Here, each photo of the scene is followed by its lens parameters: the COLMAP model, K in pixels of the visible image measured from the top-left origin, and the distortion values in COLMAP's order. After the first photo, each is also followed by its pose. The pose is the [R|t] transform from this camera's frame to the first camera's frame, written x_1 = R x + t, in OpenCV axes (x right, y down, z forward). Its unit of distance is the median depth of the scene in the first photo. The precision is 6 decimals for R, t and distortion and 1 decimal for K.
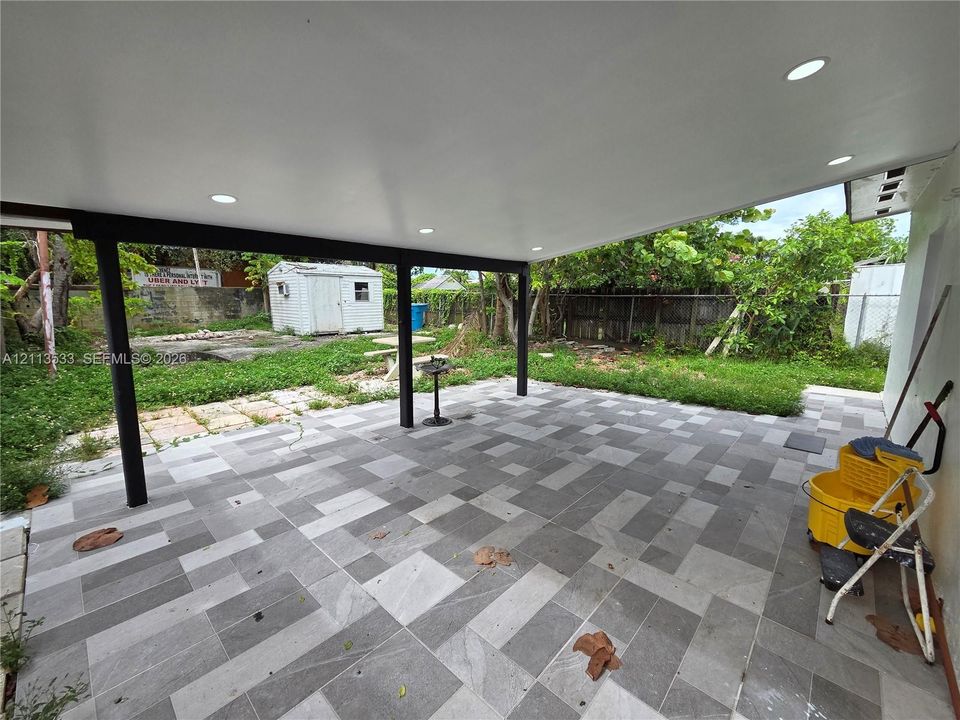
lens RADIAL K [[393.5, 0, 486.4], [0, 393.5, 361.2], [0, 0, 1]] dist [0.002296, 0.000075]
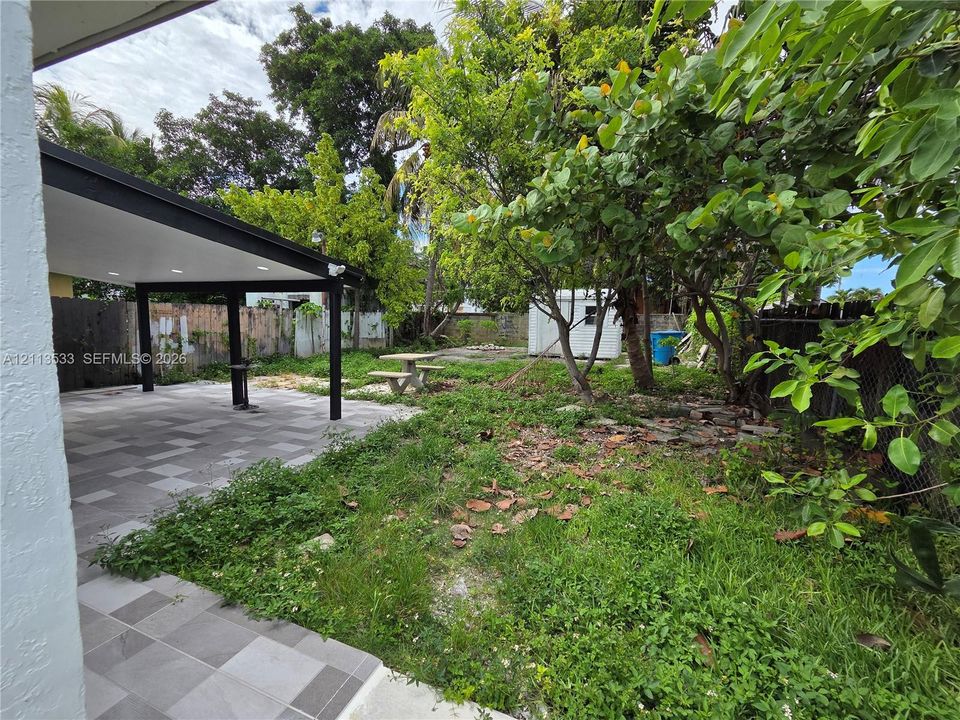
lens RADIAL K [[393.5, 0, 483.8], [0, 393.5, 360.1], [0, 0, 1]] dist [0.002296, 0.000075]
pose [[0.358923, 0.101044, -0.927882, 1.457410], [-0.169019, 0.984724, 0.041854, -0.206249], [0.917936, 0.141807, 0.370518, 1.294110]]
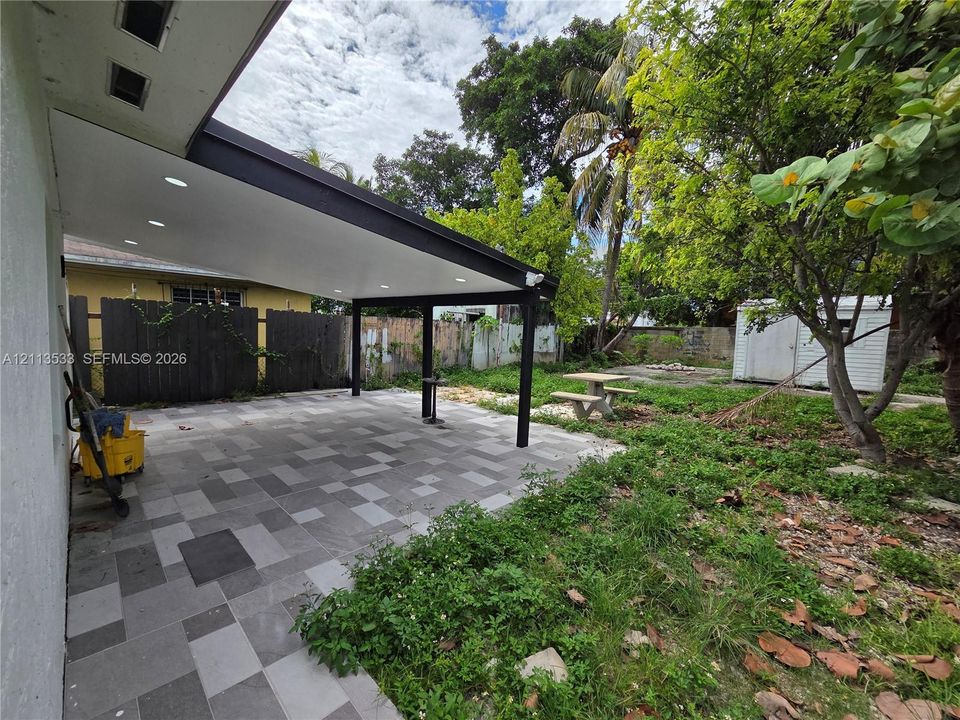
lens RADIAL K [[393.5, 0, 485.2], [0, 393.5, 359.4], [0, 0, 1]] dist [0.002296, 0.000075]
pose [[-0.024603, 0.076005, -0.996804, 1.235804], [-0.191626, 0.978257, 0.079321, -0.197557], [0.981160, 0.192965, -0.009504, 1.210744]]
